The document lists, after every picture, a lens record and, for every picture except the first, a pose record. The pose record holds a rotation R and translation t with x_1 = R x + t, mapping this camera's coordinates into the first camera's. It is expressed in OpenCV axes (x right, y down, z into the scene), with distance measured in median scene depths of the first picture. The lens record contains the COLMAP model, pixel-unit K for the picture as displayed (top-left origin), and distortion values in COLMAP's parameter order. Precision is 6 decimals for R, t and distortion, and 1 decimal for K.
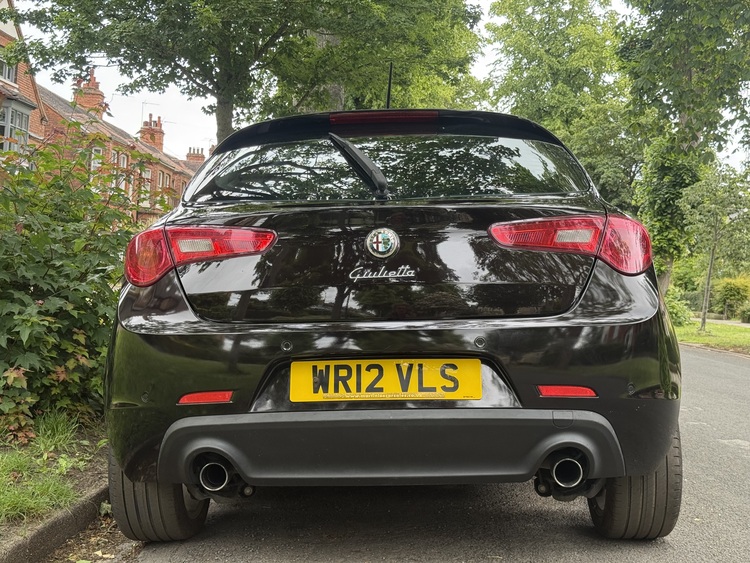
lens RADIAL K [[1065.3, 0, 375.0], [0, 1065.3, 281.5], [0, 0, 1]] dist [0.061140, 0.021206]
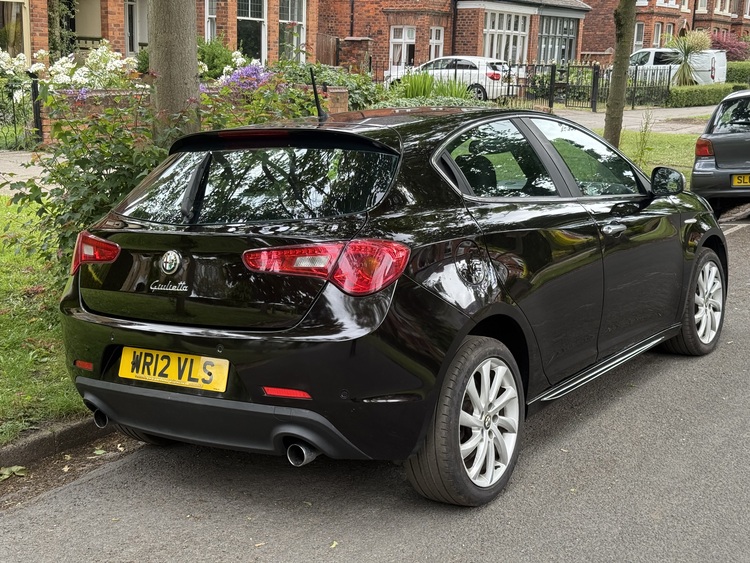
lens RADIAL K [[1065.3, 0, 375.0], [0, 1065.3, 281.5], [0, 0, 1]] dist [0.061140, 0.021206]
pose [[0.855311, 0.065417, -0.513968, 0.885487], [0.029249, 0.984319, 0.173956, -0.231749], [0.517288, -0.163820, 0.839986, 0.048335]]
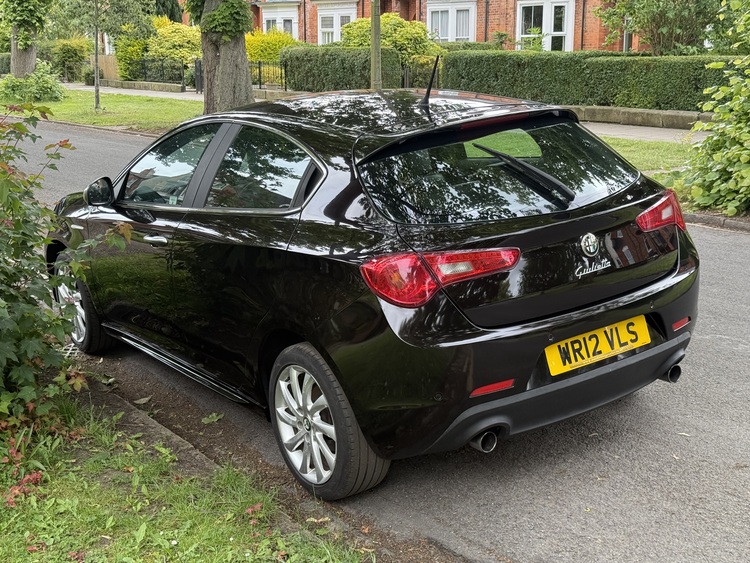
lens RADIAL K [[1065.3, 0, 375.0], [0, 1065.3, 281.5], [0, 0, 1]] dist [0.061140, 0.021206]
pose [[0.794044, -0.195698, 0.575497, -0.990971], [0.055709, 0.966202, 0.251694, -0.345950], [-0.605302, -0.167796, 0.778109, 0.120392]]
